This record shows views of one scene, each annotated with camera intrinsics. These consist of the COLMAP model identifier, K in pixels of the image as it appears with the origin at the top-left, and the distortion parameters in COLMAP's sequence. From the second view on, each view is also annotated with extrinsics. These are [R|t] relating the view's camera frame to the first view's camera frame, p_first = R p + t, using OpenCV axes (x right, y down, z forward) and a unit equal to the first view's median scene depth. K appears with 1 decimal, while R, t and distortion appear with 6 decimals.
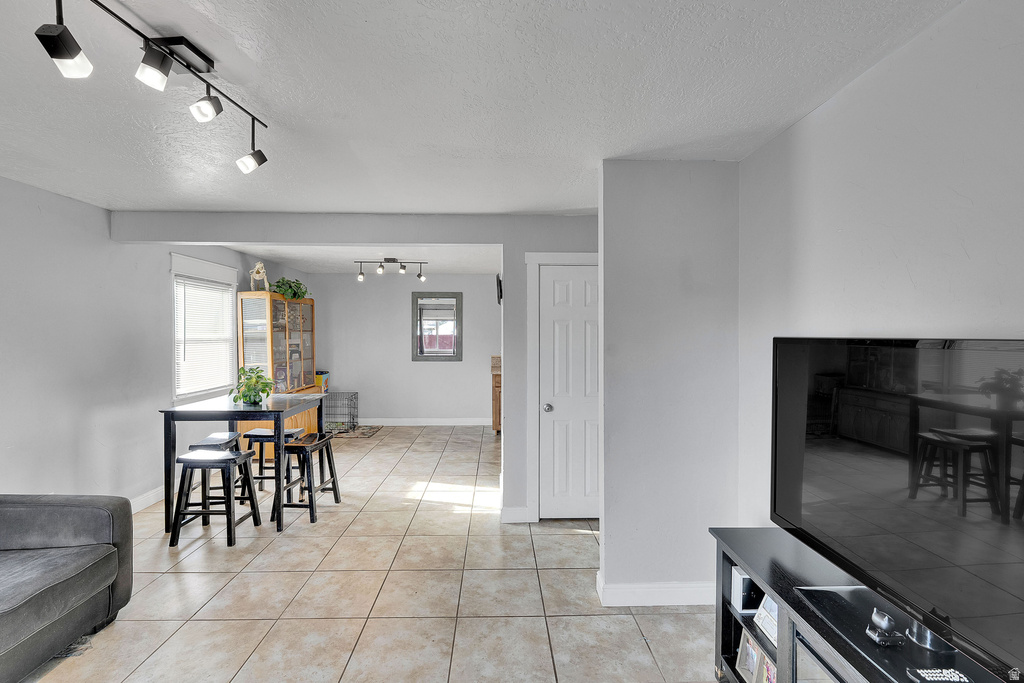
lens RADIAL K [[430.2, 0, 512.0], [0, 430.2, 341.5], [0, 0, 1]] dist [-0.001656, -0.000796]
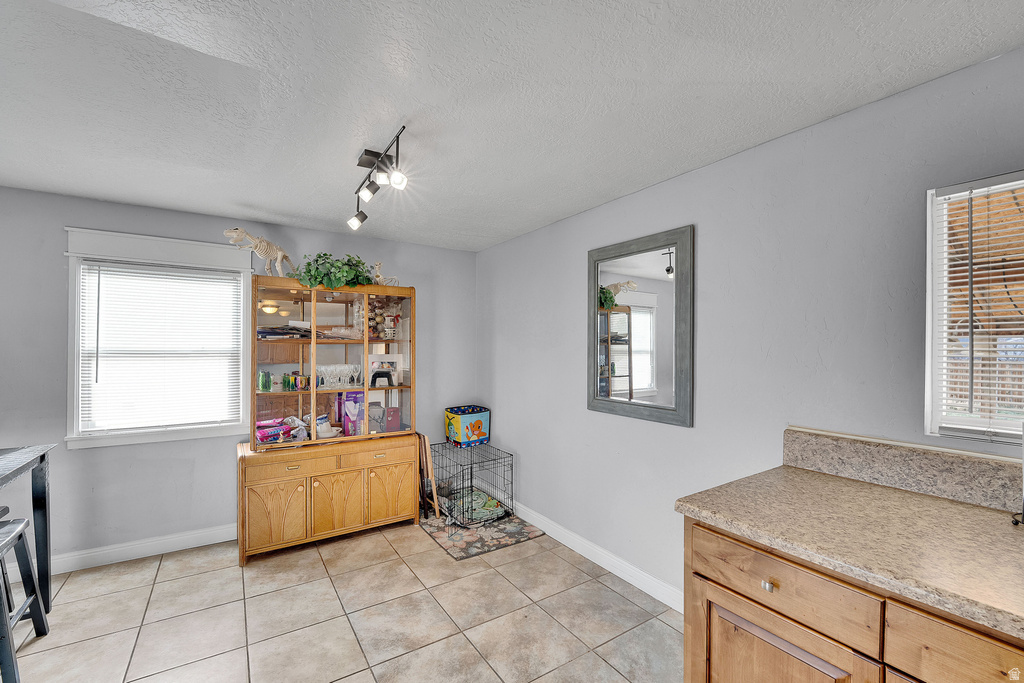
lens RADIAL K [[430.2, 0, 512.0], [0, 430.2, 341.5], [0, 0, 1]] dist [-0.001656, -0.000796]
pose [[0.520842, -0.009350, -0.853602, 0.102377], [-0.021306, 0.999486, -0.023948, -0.010792], [0.853387, 0.030660, 0.520375, 0.713051]]
